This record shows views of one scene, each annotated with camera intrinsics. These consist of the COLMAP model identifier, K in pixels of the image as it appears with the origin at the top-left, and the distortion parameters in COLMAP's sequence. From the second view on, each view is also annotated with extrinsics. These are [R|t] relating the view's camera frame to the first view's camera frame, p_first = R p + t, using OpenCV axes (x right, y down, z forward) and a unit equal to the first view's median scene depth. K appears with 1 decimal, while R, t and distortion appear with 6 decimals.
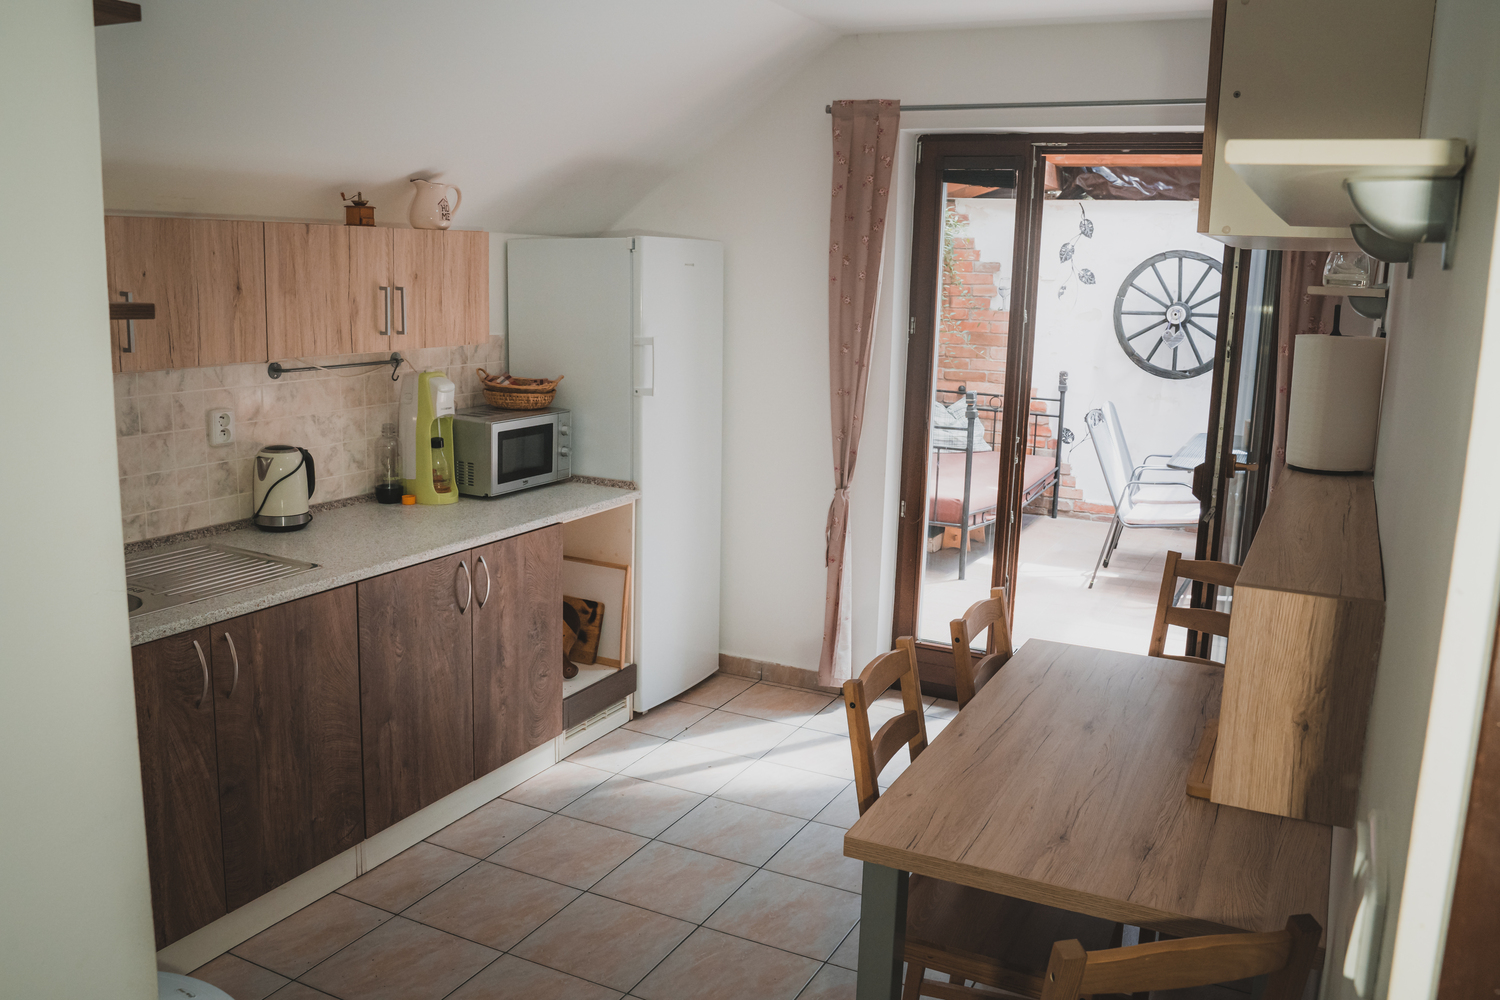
lens RADIAL K [[1218.3, 0, 743.4], [0, 1218.3, 493.5], [0, 0, 1]] dist [-0.121285, 0.098131]
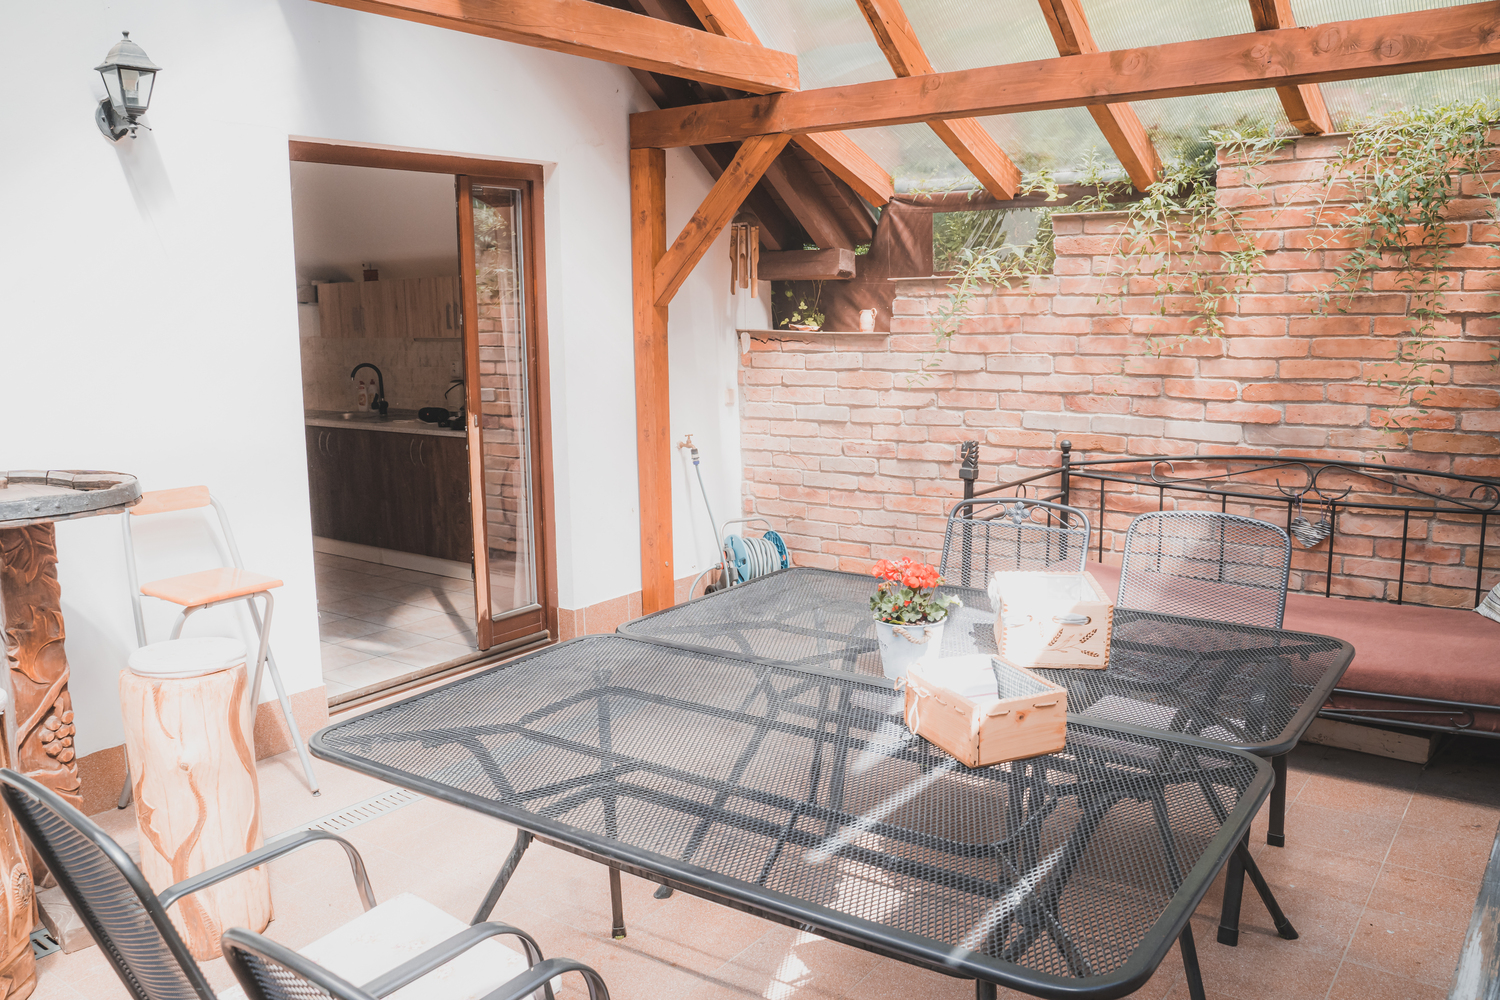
lens RADIAL K [[1218.3, 0, 743.4], [0, 1218.3, 493.5], [0, 0, 1]] dist [-0.121285, 0.098131]
pose [[-0.163027, 0.128969, -0.978156, 1.734629], [-0.169138, 0.973089, 0.156491, -0.276222], [0.972016, 0.190956, -0.136826, 1.891521]]
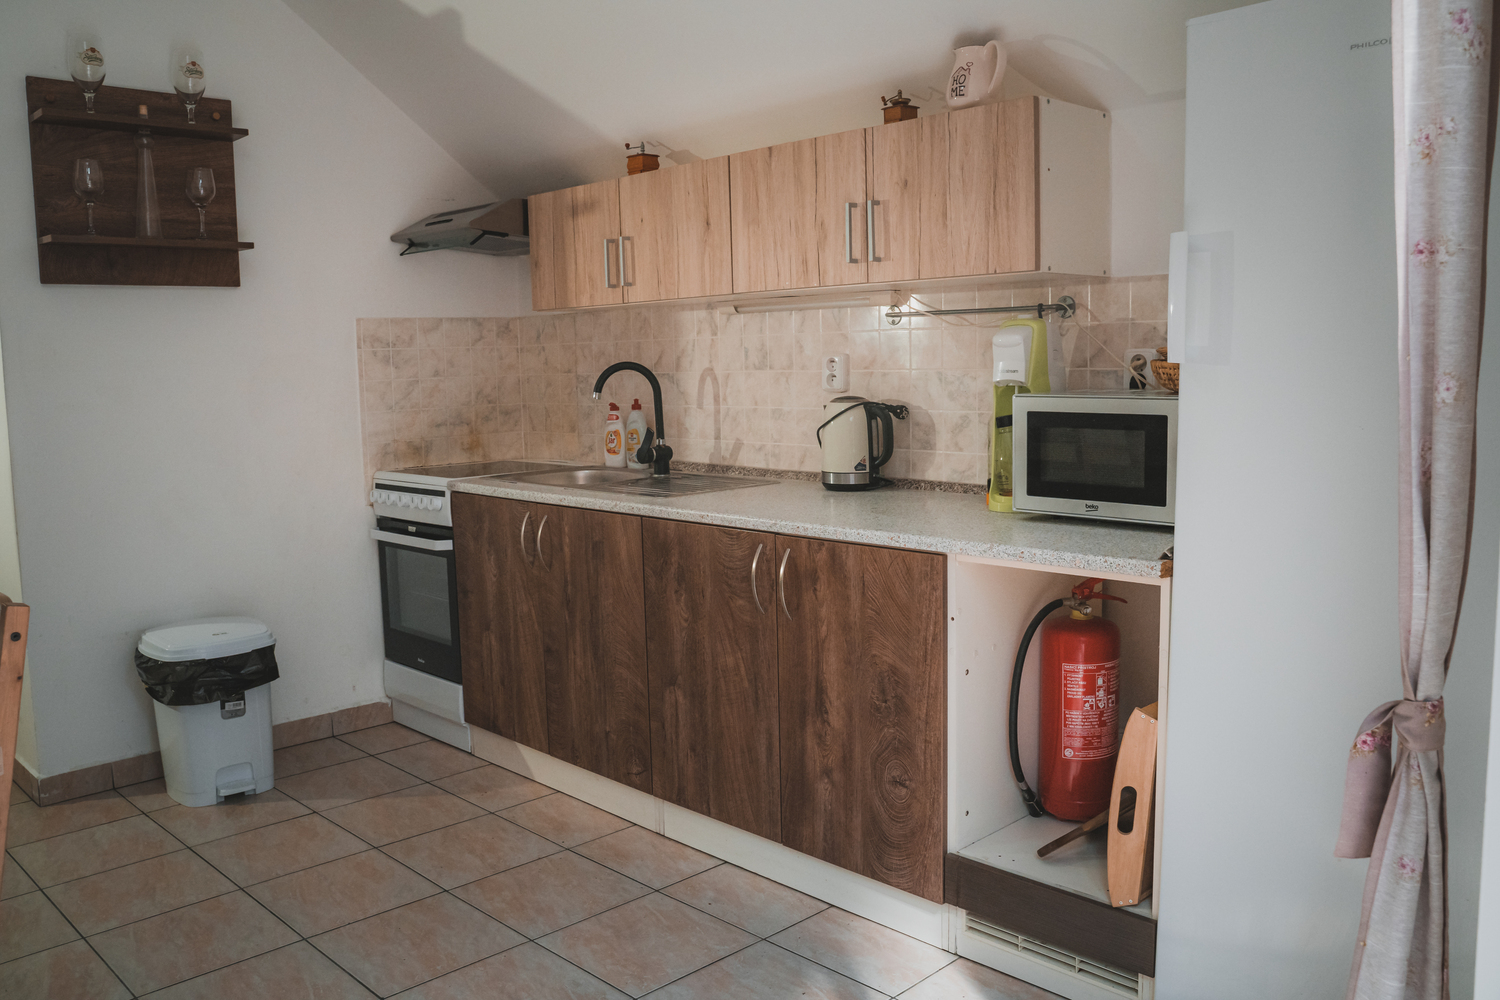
lens RADIAL K [[1218.3, 0, 743.4], [0, 1218.3, 493.5], [0, 0, 1]] dist [-0.121285, 0.098131]
pose [[-0.325432, 0.081612, -0.942037, 0.519794], [-0.162950, 0.976523, 0.140891, -0.086694], [0.931419, 0.199355, -0.304493, 1.255129]]
